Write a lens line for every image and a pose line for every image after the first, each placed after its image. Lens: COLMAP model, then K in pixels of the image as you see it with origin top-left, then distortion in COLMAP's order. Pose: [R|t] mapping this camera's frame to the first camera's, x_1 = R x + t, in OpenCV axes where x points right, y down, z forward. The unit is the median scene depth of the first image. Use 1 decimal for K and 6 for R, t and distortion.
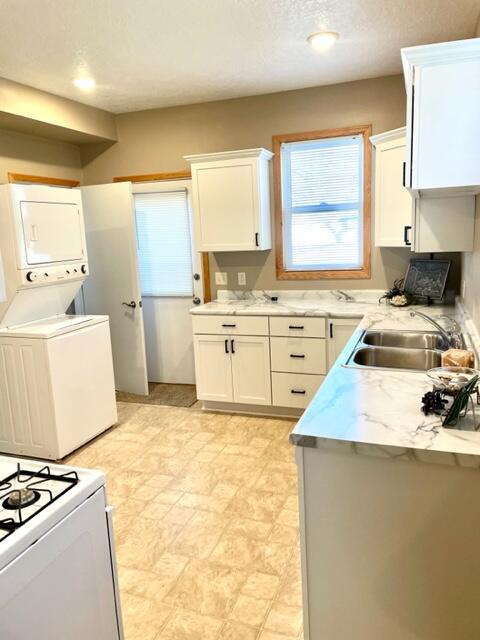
lens RADIAL K [[478.6, 0, 238.1], [0, 478.6, 319.1], [0, 0, 1]] dist [0.060716, -0.058355]
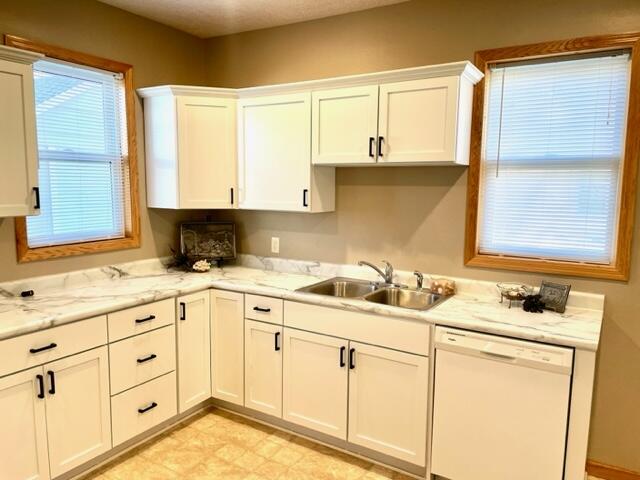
lens RADIAL K [[478.6, 0, 323.1], [0, 478.6, 246.6], [0, 0, 1]] dist [0.060716, -0.058355]
pose [[0.188450, -0.082447, 0.978616, -0.523914], [0.158176, 0.986008, 0.052611, -0.085225], [-0.969261, 0.144879, 0.198854, 0.564008]]
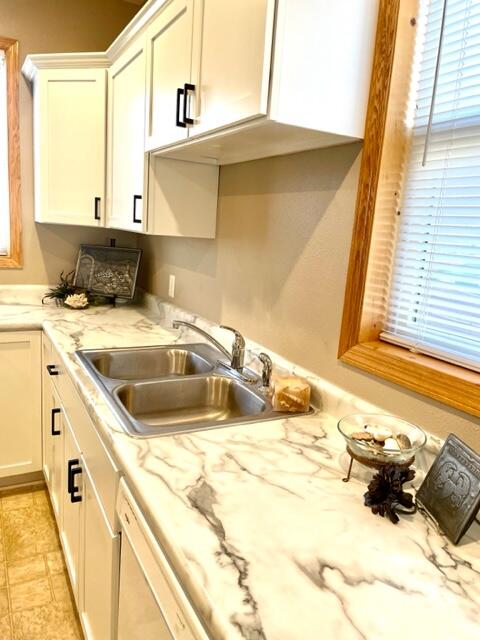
lens RADIAL K [[478.6, 0, 252.1], [0, 478.6, 321.0], [0, 0, 1]] dist [0.060716, -0.058355]
pose [[0.640117, -0.058304, 0.766062, -0.055139], [0.041479, 0.998285, 0.041319, -0.026287], [-0.767157, 0.005327, 0.641437, 0.322322]]
